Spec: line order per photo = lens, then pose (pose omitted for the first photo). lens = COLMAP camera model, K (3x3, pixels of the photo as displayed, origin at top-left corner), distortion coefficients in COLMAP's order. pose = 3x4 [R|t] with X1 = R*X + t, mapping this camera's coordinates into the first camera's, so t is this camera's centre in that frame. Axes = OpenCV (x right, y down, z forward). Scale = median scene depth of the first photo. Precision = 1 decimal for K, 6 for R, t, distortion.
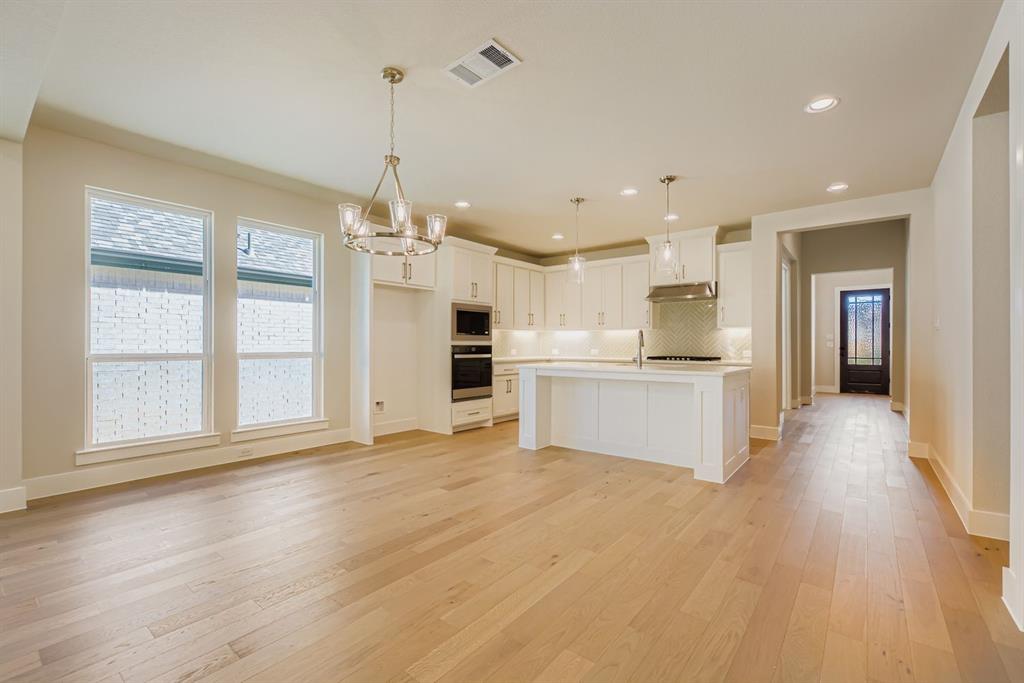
lens RADIAL K [[444.0, 0, 514.1], [0, 444.0, 342.3], [0, 0, 1]] dist [0.001575, 0.000398]
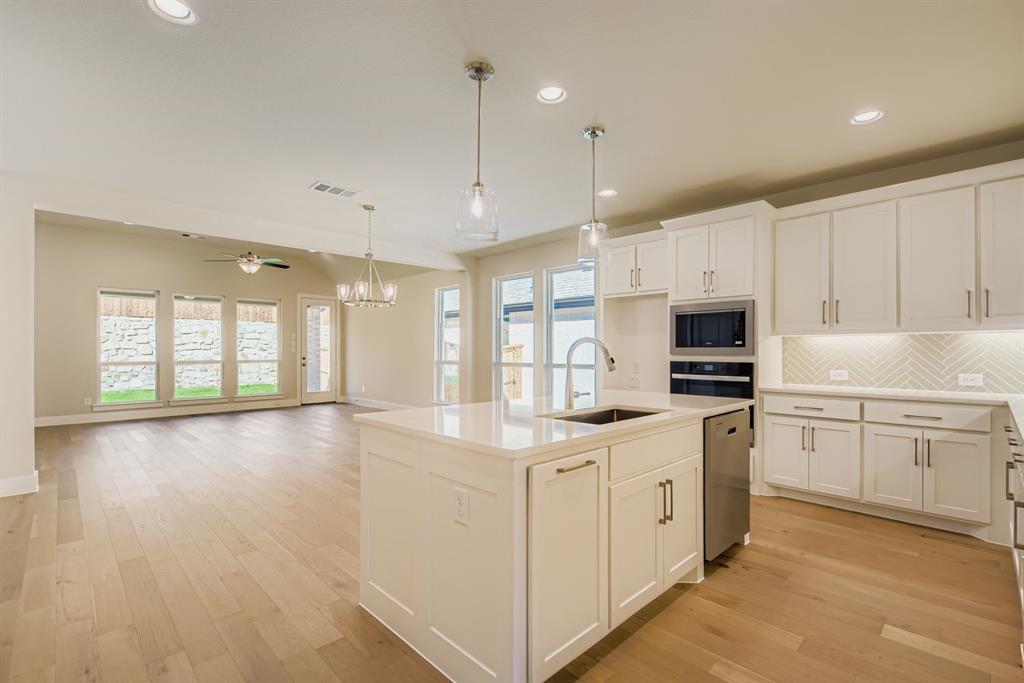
lens RADIAL K [[458.6, 0, 517.6], [0, 458.6, 351.0], [0, 0, 1]] dist [-0.000449, -0.000003]
pose [[-0.112831, -0.003458, -0.993608, 0.624512], [0.000389, 0.999994, -0.003524, -0.007455], [0.993614, -0.000784, -0.112829, 0.759313]]
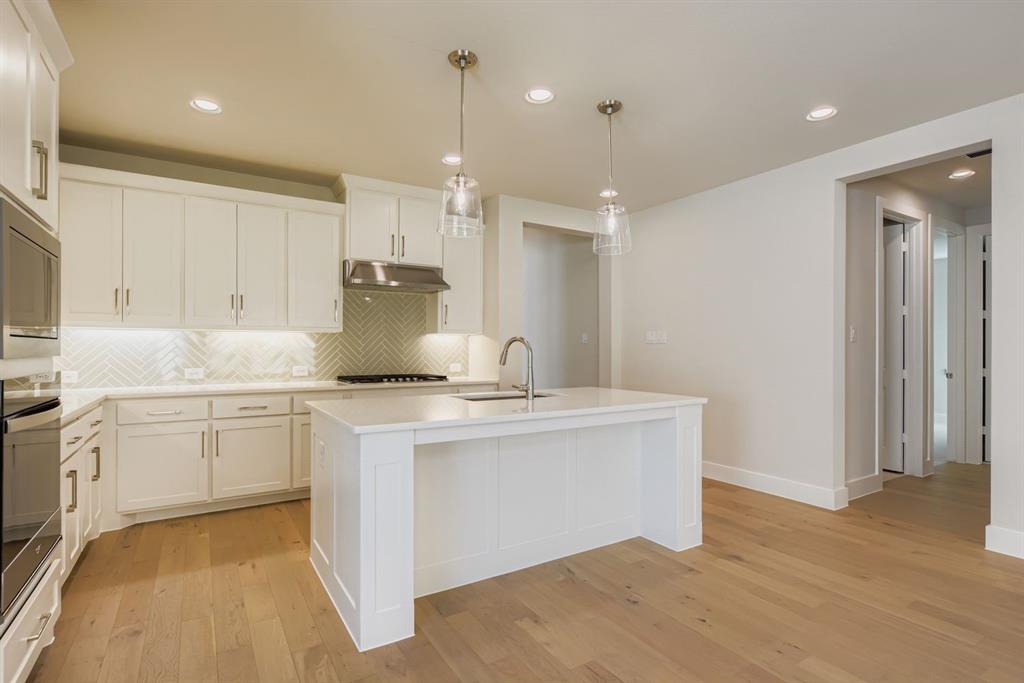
lens RADIAL K [[504.6, 0, 512.5], [0, 504.6, 346.1], [0, 0, 1]] dist [-0.001721, -0.000353]
pose [[0.334547, 0.005076, 0.942365, -0.270606], [-0.005658, 0.999978, -0.003377, -0.009990], [-0.942362, -0.004202, 0.334569, 0.606946]]
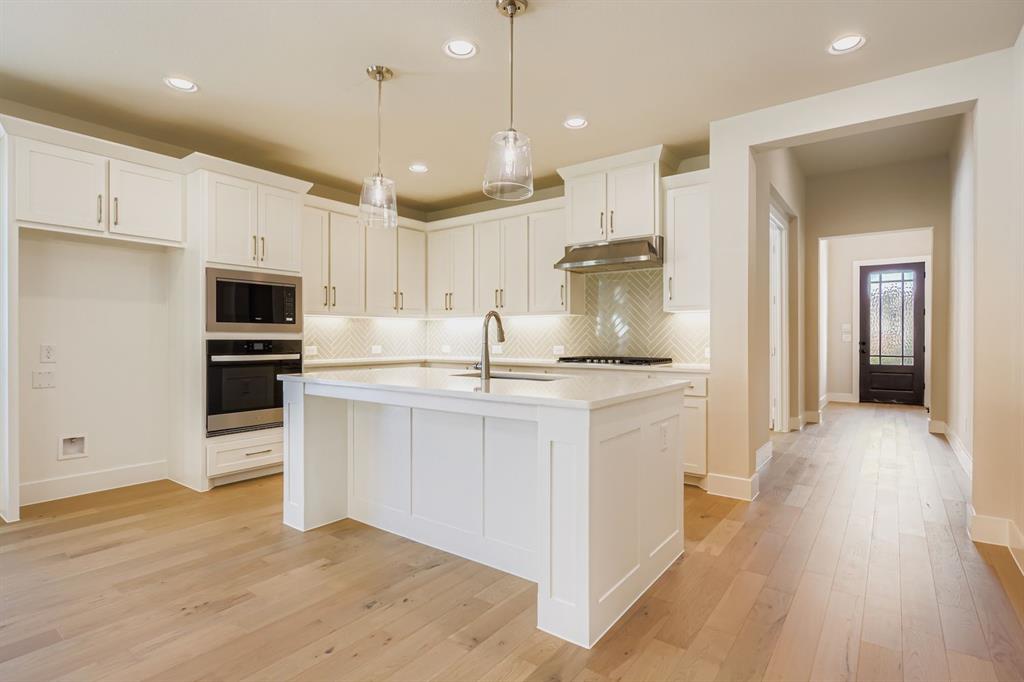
lens RADIAL K [[504.5, 0, 512.9], [0, 504.5, 339.8], [0, 0, 1]] dist [-0.003790, -0.000305]
pose [[0.999668, -0.001785, 0.025701, 0.227856], [0.001617, 0.999977, 0.006555, 0.002629], [-0.025713, -0.006511, 0.999648, 0.297537]]
